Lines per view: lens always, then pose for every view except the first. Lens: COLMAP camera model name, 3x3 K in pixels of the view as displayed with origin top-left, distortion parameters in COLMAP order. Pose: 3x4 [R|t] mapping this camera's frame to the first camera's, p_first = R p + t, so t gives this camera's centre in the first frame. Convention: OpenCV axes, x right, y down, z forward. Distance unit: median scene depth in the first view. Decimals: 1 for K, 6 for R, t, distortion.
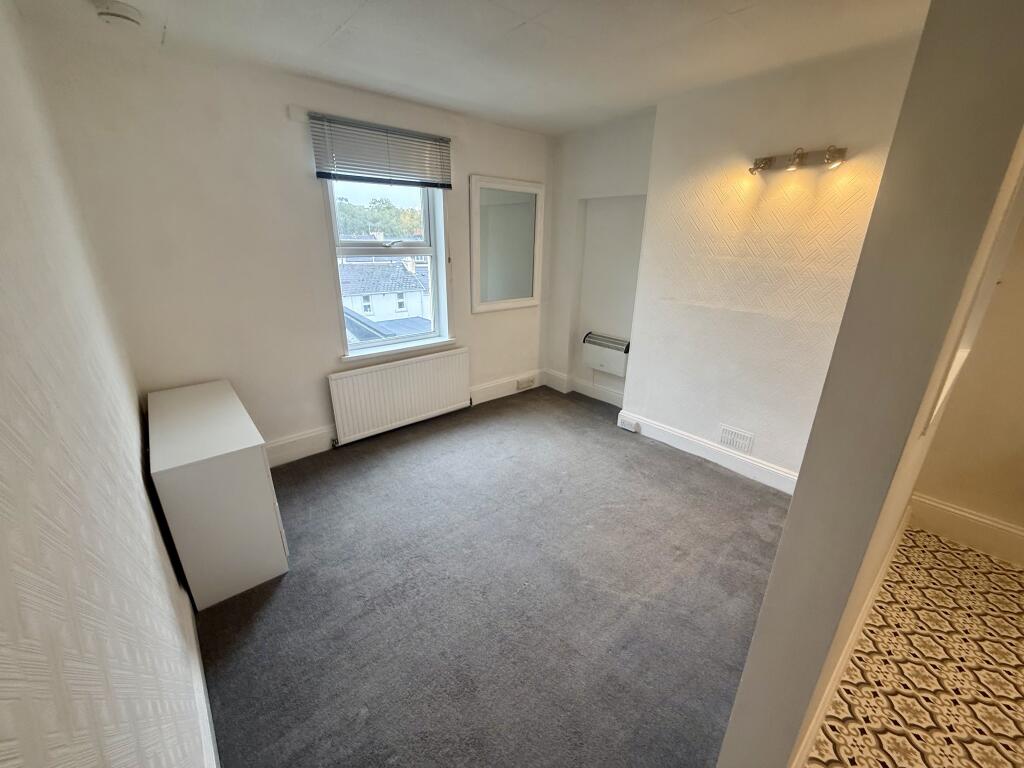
lens RADIAL K [[406.3, 0, 508.0], [0, 406.3, 386.3], [0, 0, 1]] dist [-0.003740, 0.000936]
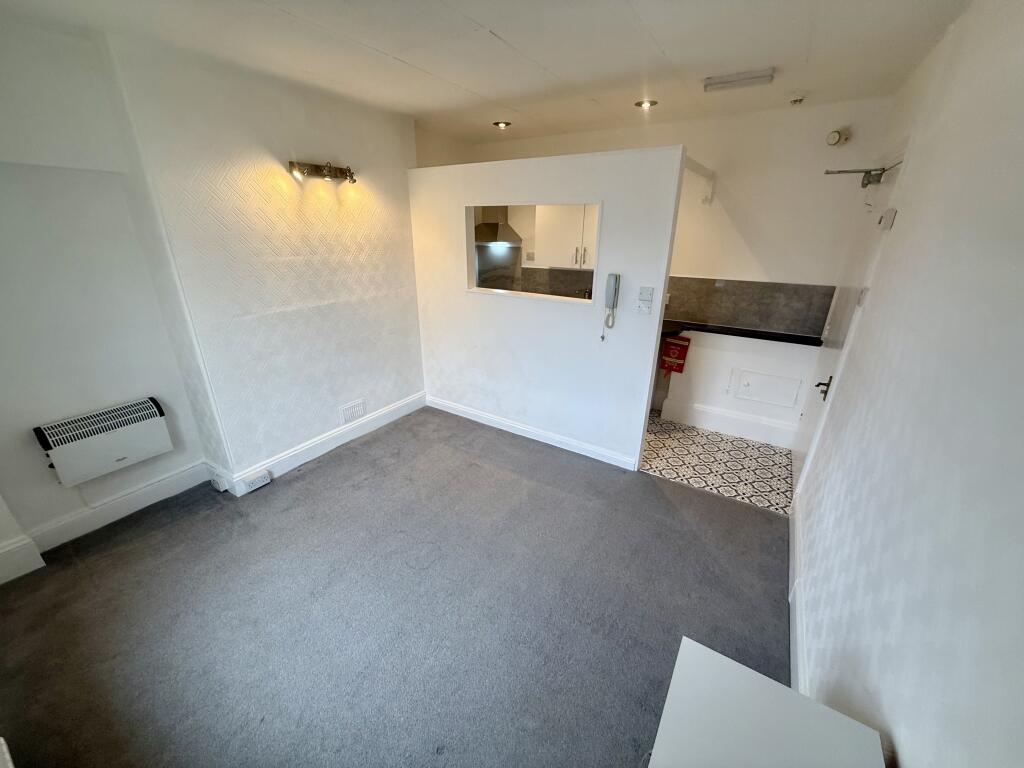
lens RADIAL K [[406.3, 0, 510.6], [0, 406.3, 388.4], [0, 0, 1]] dist [-0.003740, 0.000936]
pose [[-0.302619, -0.359859, 0.882566, -0.522770], [0.317990, 0.834808, 0.449420, -0.276610], [-0.898501, 0.416650, -0.138197, 0.673152]]
